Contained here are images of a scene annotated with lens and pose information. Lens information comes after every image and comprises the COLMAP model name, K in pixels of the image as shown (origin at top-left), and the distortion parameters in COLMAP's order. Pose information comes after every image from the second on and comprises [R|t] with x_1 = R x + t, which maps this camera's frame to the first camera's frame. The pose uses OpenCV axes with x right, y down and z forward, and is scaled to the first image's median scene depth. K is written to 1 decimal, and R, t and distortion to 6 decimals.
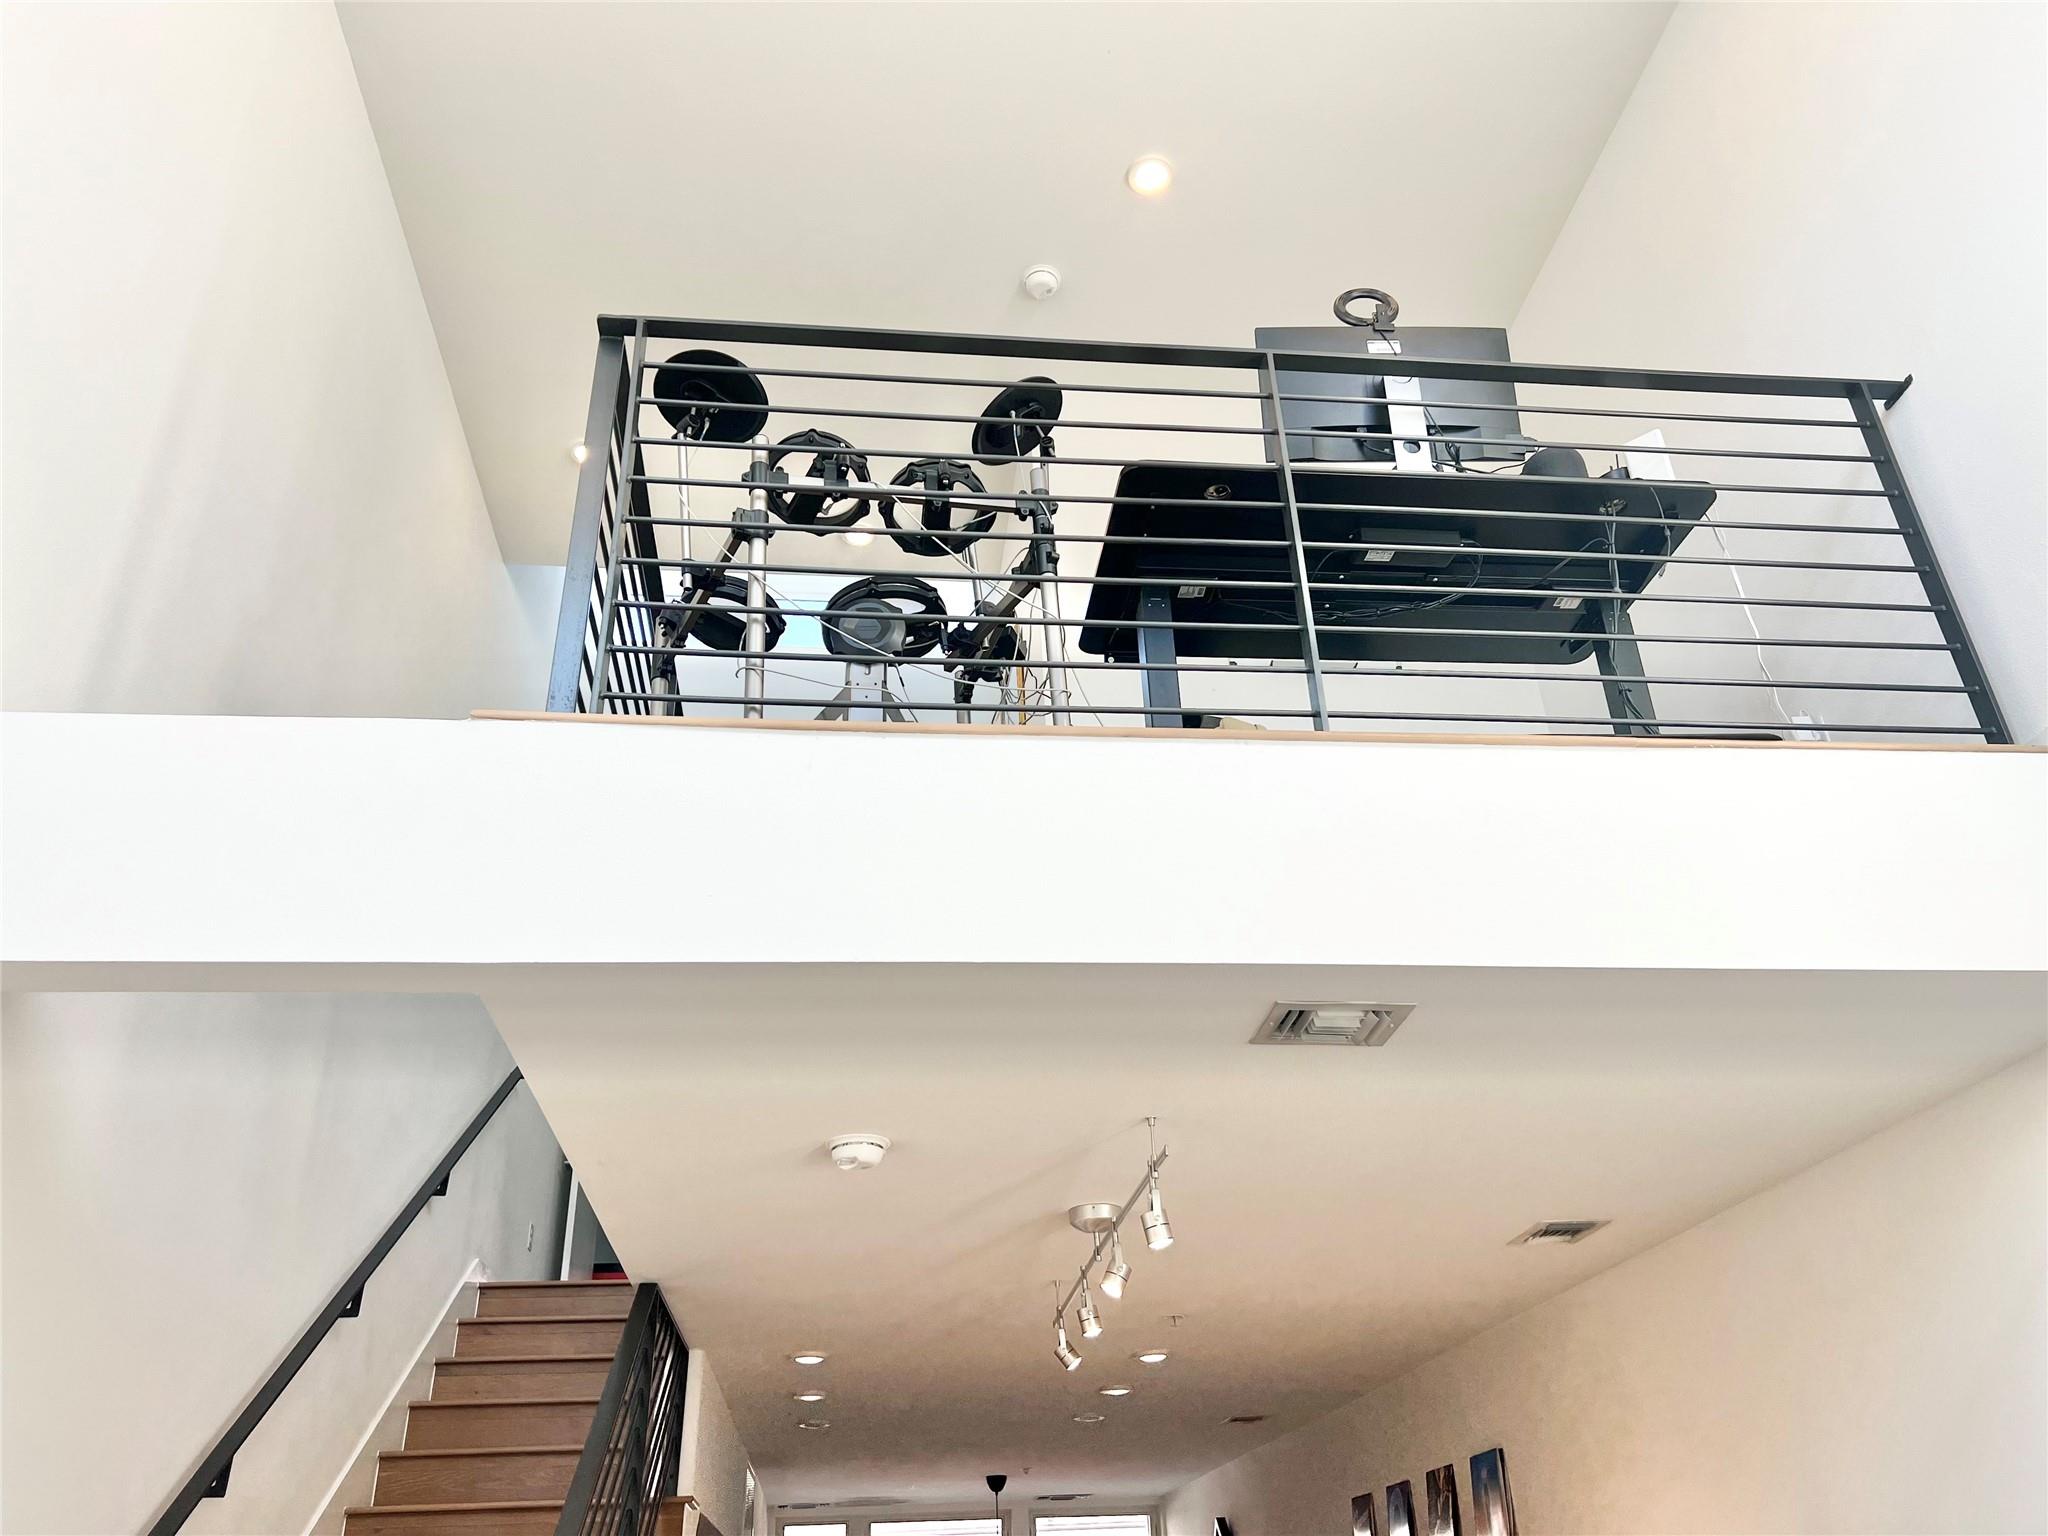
lens RADIAL K [[1542.7, 0, 1027.3], [0, 1542.7, 795.3], [0, 0, 1]] dist [0.034950, -0.023032]
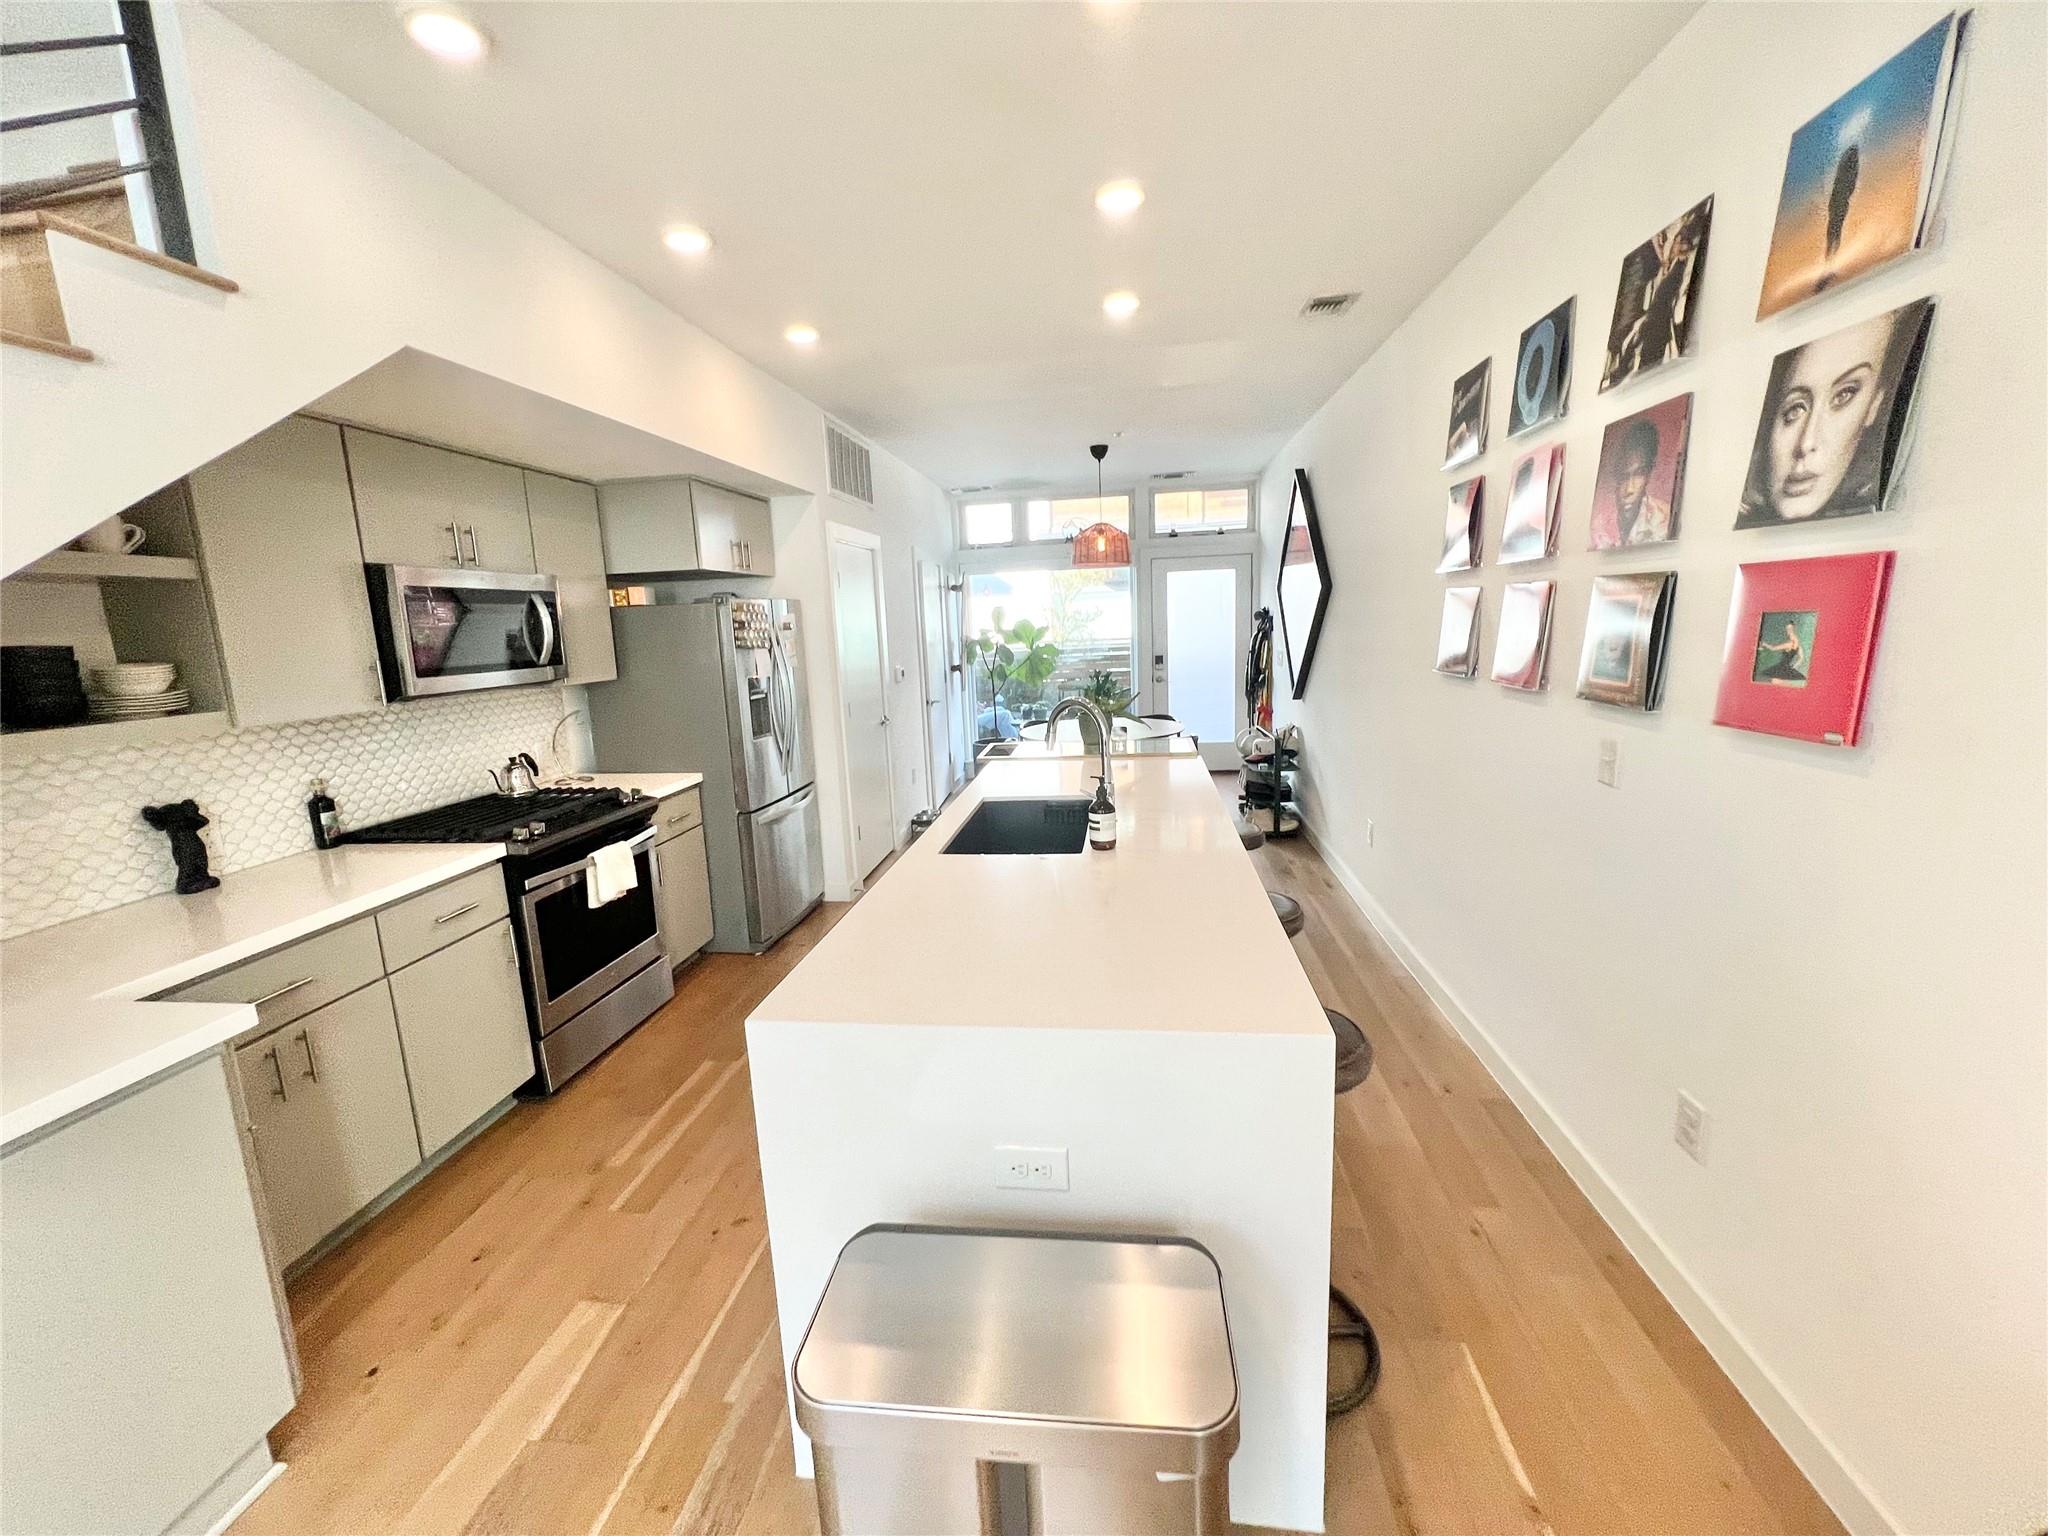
lens RADIAL K [[816.6, 0, 1014.8], [0, 816.6, 765.4], [0, 0, 1]] dist [-0.005762, 0.000939]
pose [[0.970882, 0.036857, -0.236708, 0.198755], [0.123630, 0.769262, 0.626859, 0.653977], [0.205194, -0.637870, 0.742306, 1.082675]]
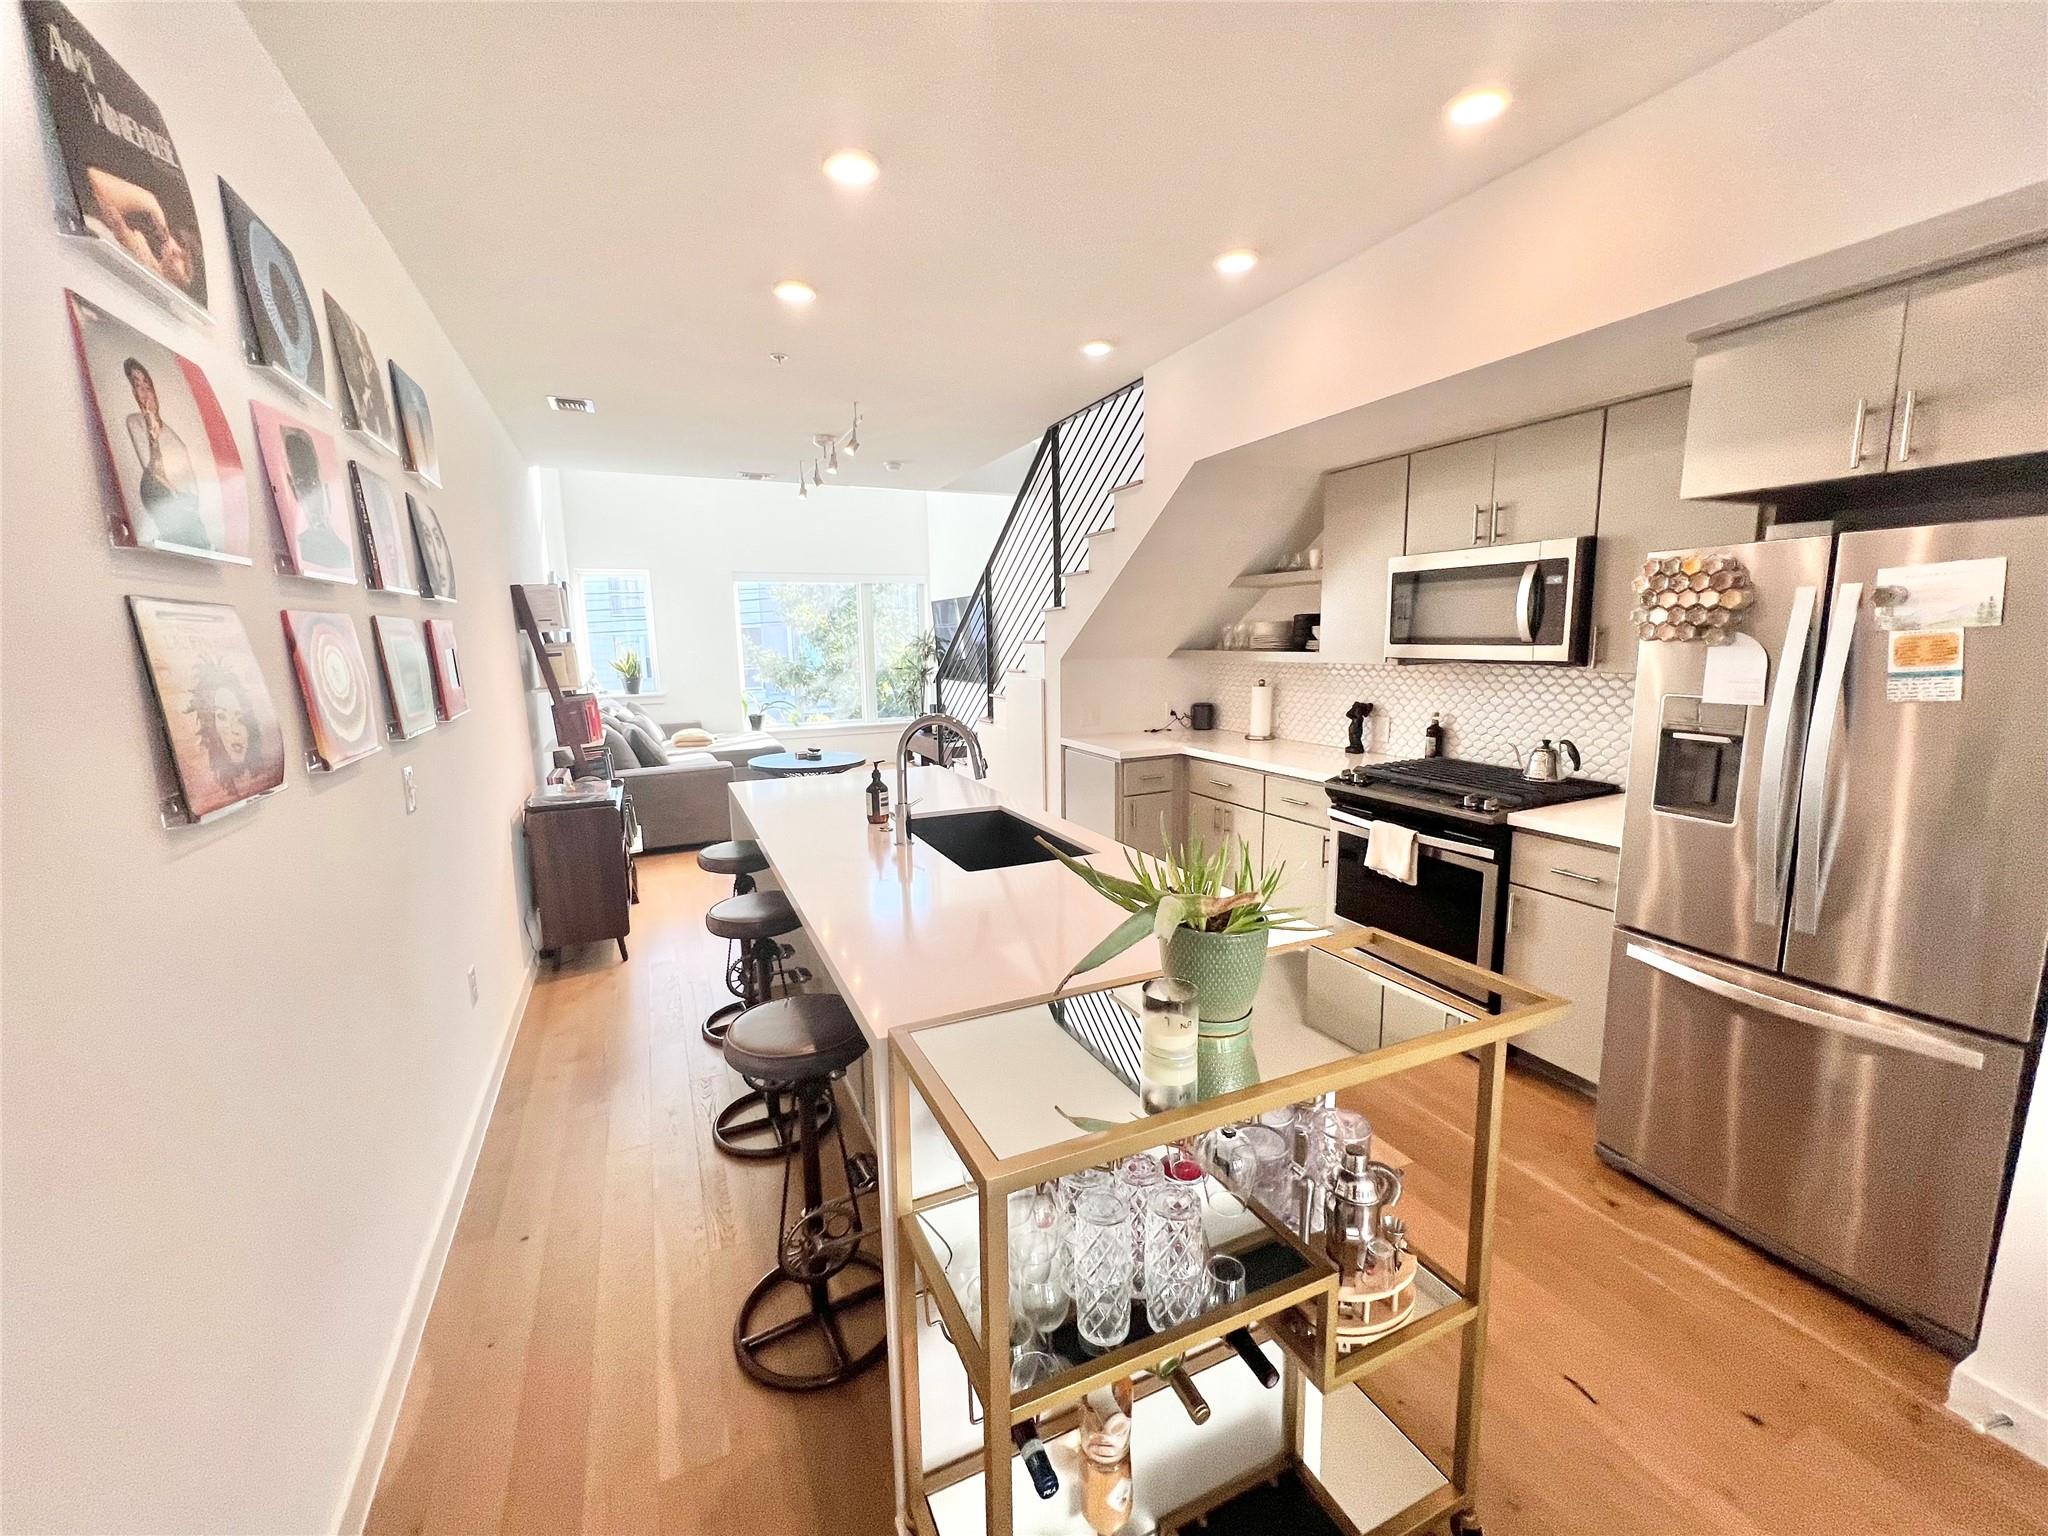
lens RADIAL K [[816.6, 0, 1015.9], [0, 816.6, 765.4], [0, 0, 1]] dist [-0.005762, 0.000939]
pose [[-0.948982, 0.094017, -0.300987, 0.227574], [0.191569, 0.930071, -0.313480, 1.345706], [0.250467, -0.355147, -0.900632, 2.293356]]
